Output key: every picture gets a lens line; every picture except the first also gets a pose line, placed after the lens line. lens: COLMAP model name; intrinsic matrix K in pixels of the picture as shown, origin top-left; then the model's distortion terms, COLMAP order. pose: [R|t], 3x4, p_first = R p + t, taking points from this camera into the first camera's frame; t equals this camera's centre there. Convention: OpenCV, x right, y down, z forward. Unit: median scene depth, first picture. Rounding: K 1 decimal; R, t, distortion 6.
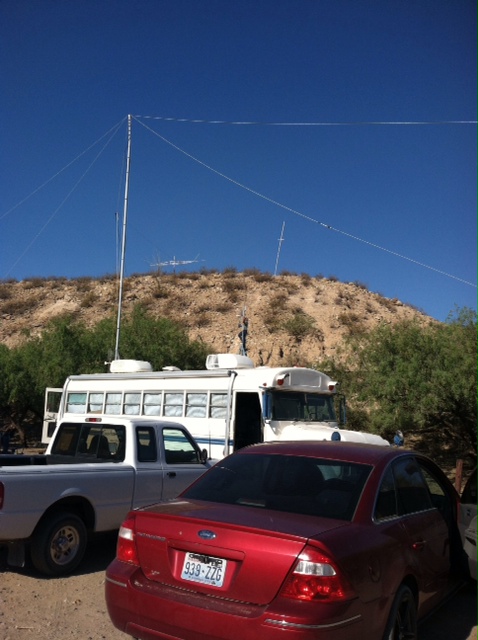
lens RADIAL K [[576.5, 0, 239.0], [0, 576.5, 320.0], [0, 0, 1]] dist [0.118968, -0.348425]
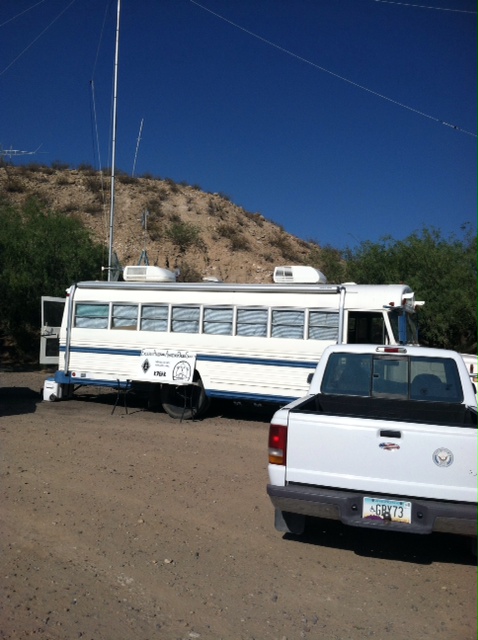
lens RADIAL K [[576.5, 0, 239.0], [0, 576.5, 320.0], [0, 0, 1]] dist [0.118968, -0.348425]
pose [[0.951912, 0.017254, 0.305884, -0.097189], [-0.064342, 0.987405, 0.144536, 0.004923], [-0.299538, -0.157267, 0.941033, 0.049778]]
